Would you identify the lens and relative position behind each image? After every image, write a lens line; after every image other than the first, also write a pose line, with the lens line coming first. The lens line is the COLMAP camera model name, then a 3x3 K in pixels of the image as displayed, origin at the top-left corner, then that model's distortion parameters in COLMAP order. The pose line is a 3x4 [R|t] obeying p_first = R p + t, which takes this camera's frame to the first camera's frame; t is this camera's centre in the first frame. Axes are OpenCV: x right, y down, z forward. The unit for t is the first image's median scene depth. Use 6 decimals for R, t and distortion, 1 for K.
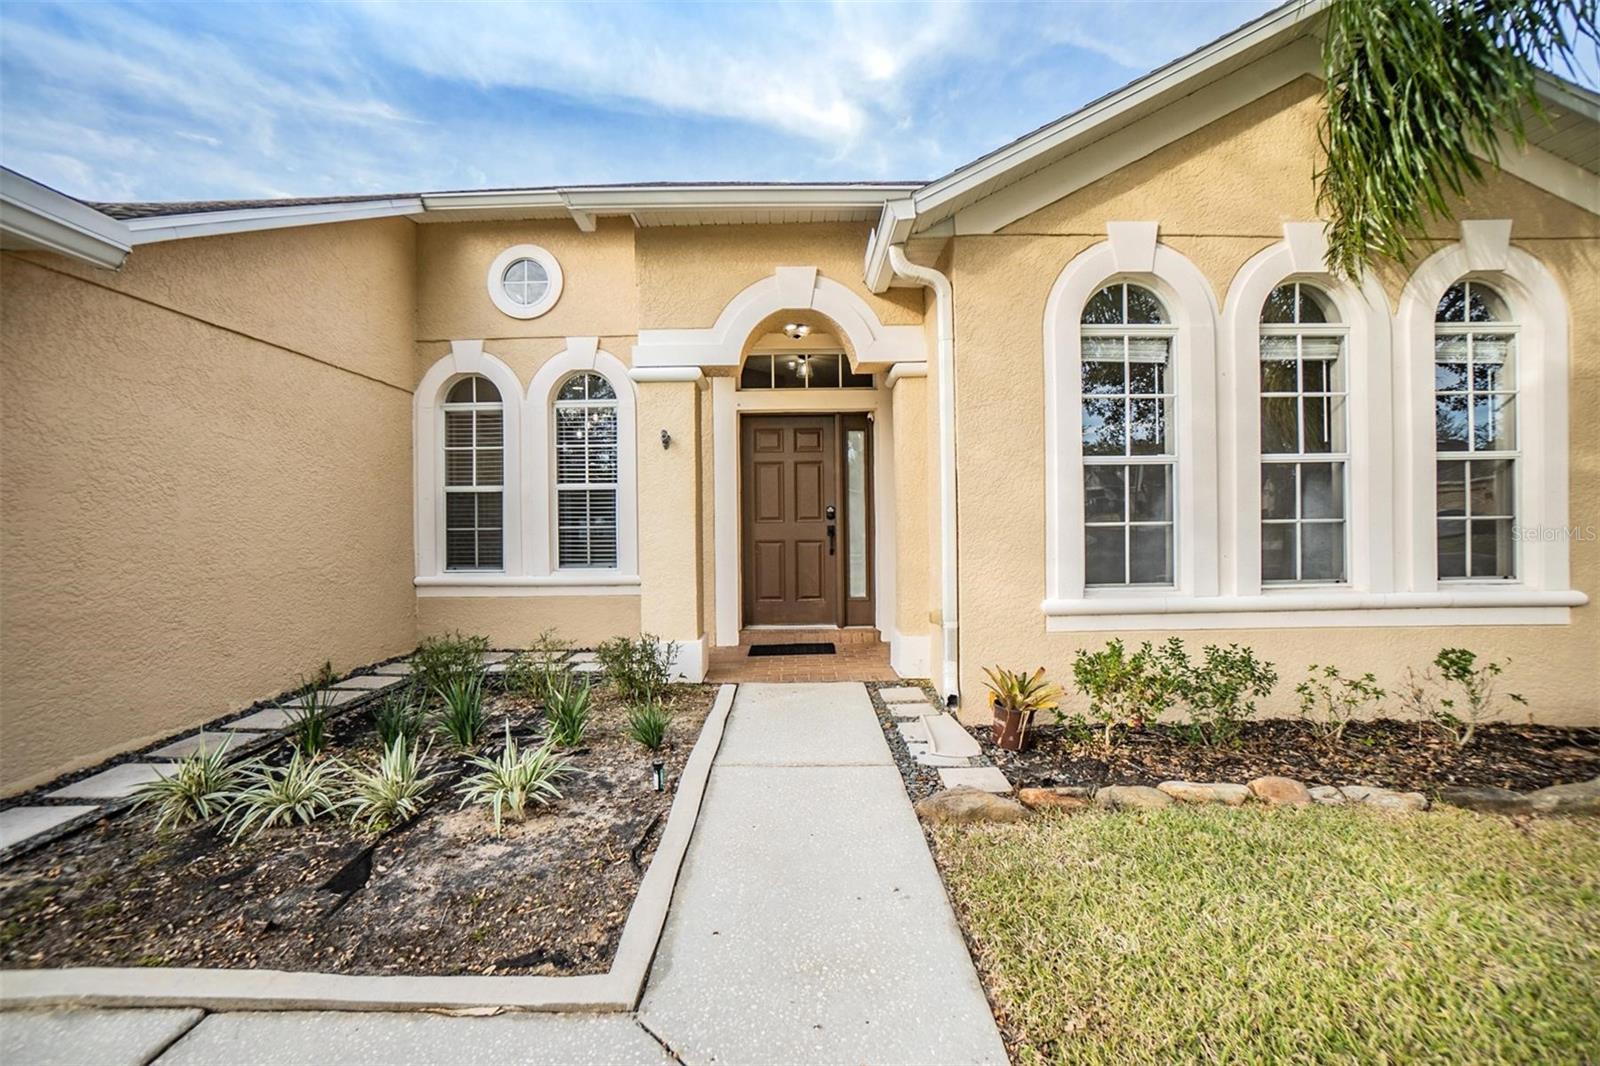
lens RADIAL K [[694.4, 0, 786.3], [0, 694.4, 525.1], [0, 0, 1]] dist [-0.055698, 0.015332]
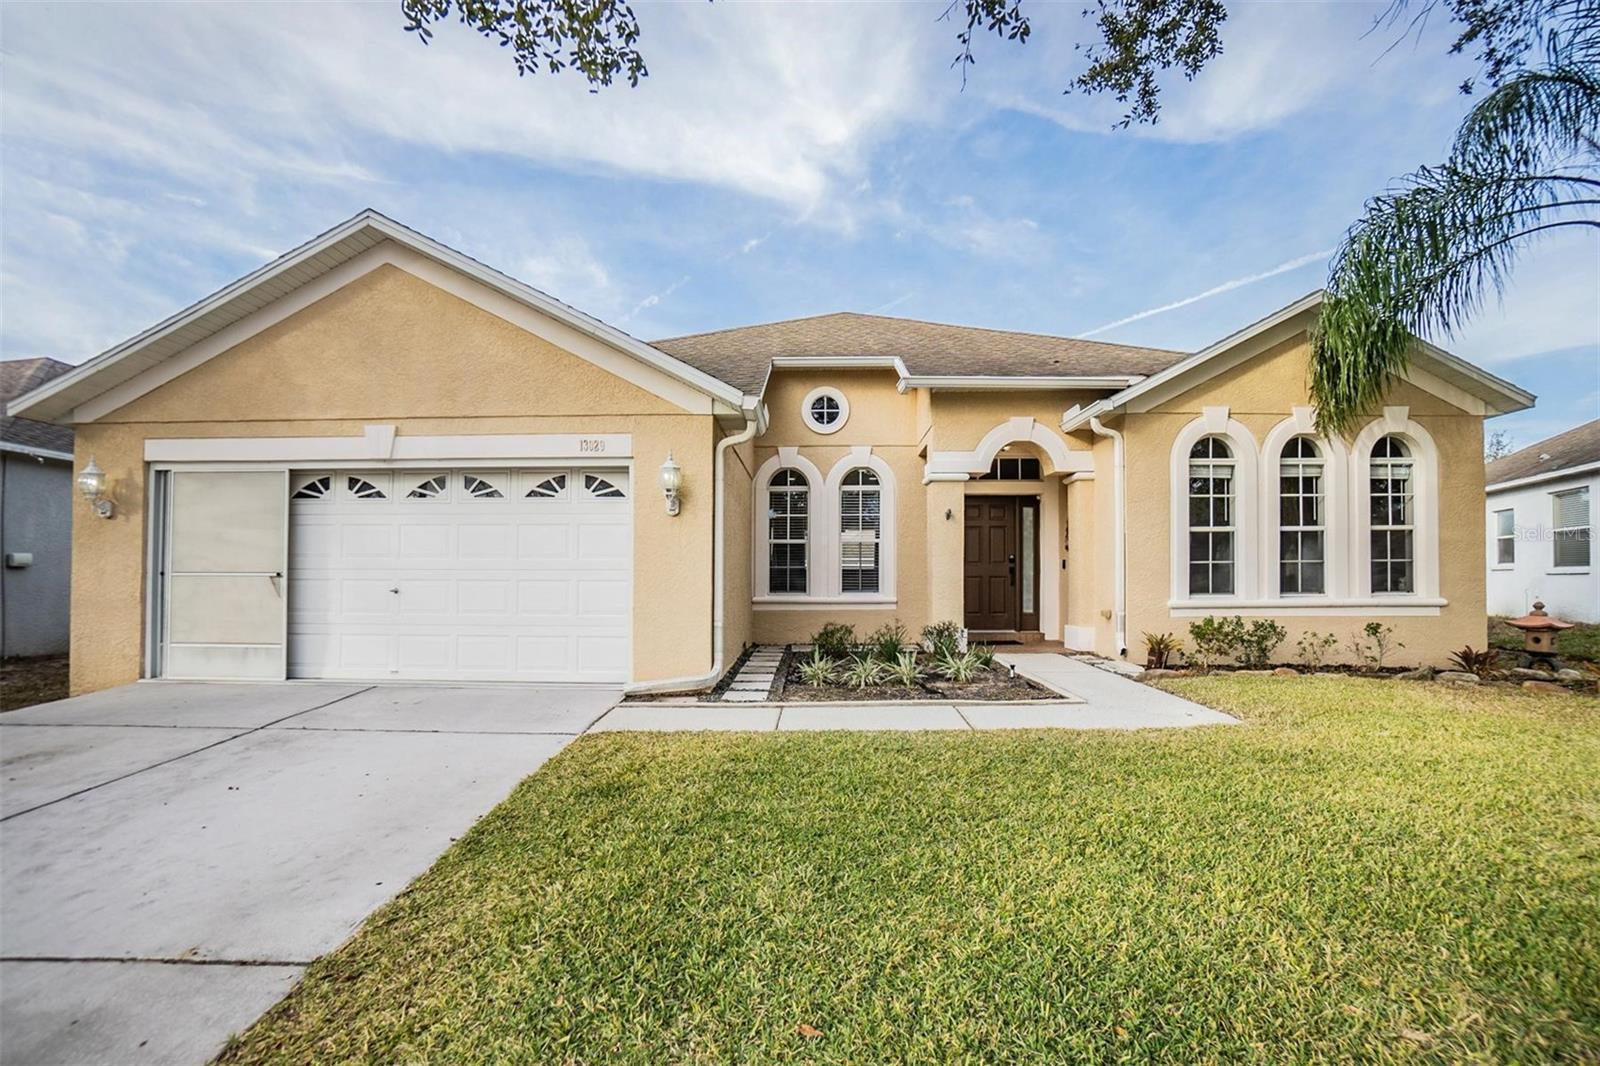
lens RADIAL K [[691.4, 0, 833.3], [0, 691.4, 575.7], [0, 0, 1]] dist [-0.046323, 0.012164]
pose [[0.999847, 0.006877, 0.016109, -0.589814], [-0.006737, 0.999940, -0.008694, 0.059567], [-0.016168, 0.008584, 0.999832, -0.893077]]
